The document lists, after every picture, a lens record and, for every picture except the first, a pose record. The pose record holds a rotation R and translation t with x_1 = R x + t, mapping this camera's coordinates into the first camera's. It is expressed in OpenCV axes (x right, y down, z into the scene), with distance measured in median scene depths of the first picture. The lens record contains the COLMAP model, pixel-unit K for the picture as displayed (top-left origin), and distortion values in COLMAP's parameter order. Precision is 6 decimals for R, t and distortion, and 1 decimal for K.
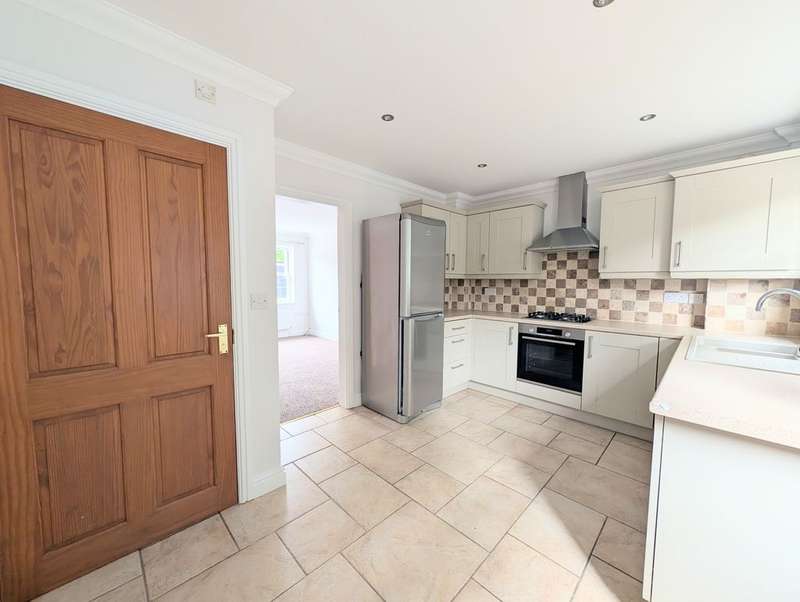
lens RADIAL K [[307.2, 0, 400.0], [0, 307.2, 301.0], [0, 0, 1]] dist [0.000263, 0.000308]
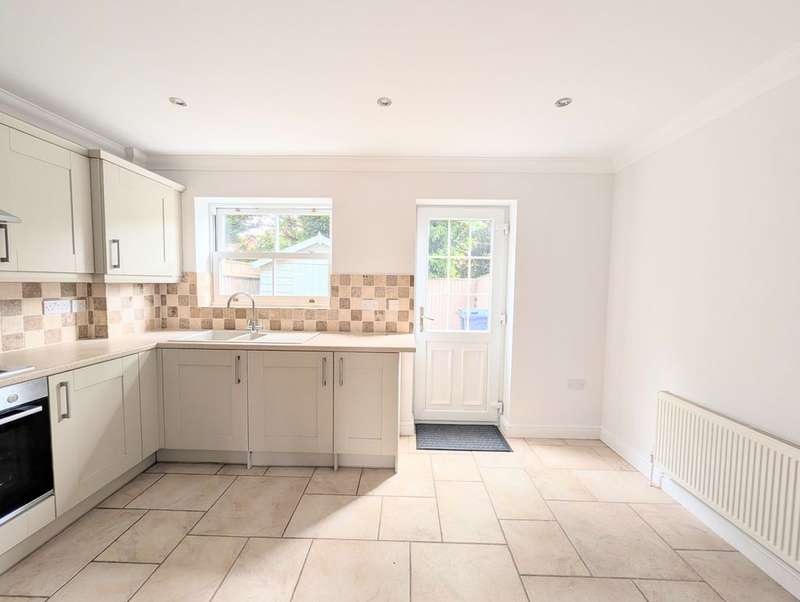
lens RADIAL K [[307.2, 0, 400.0], [0, 307.2, 301.0], [0, 0, 1]] dist [0.000263, 0.000308]
pose [[-0.691387, -0.056281, 0.720289, -0.204124], [0.029501, 0.993931, 0.105980, -0.072159], [-0.721882, 0.094523, -0.685531, 0.816278]]
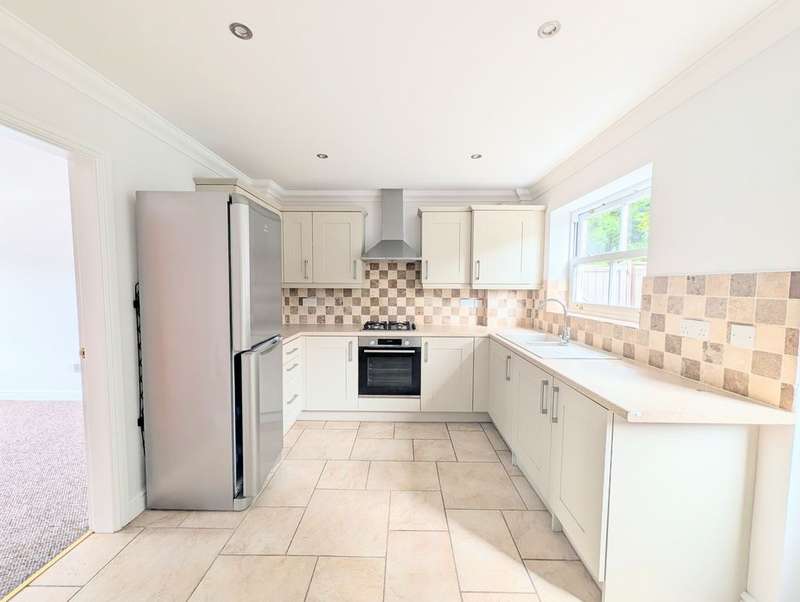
lens RADIAL K [[307.2, 0, 400.0], [0, 307.2, 301.0], [0, 0, 1]] dist [0.000263, 0.000308]
pose [[0.712849, -0.038561, 0.700257, -0.180742], [0.044628, 0.998958, 0.009579, -0.040861], [-0.699896, 0.024422, 0.713827, 0.250680]]
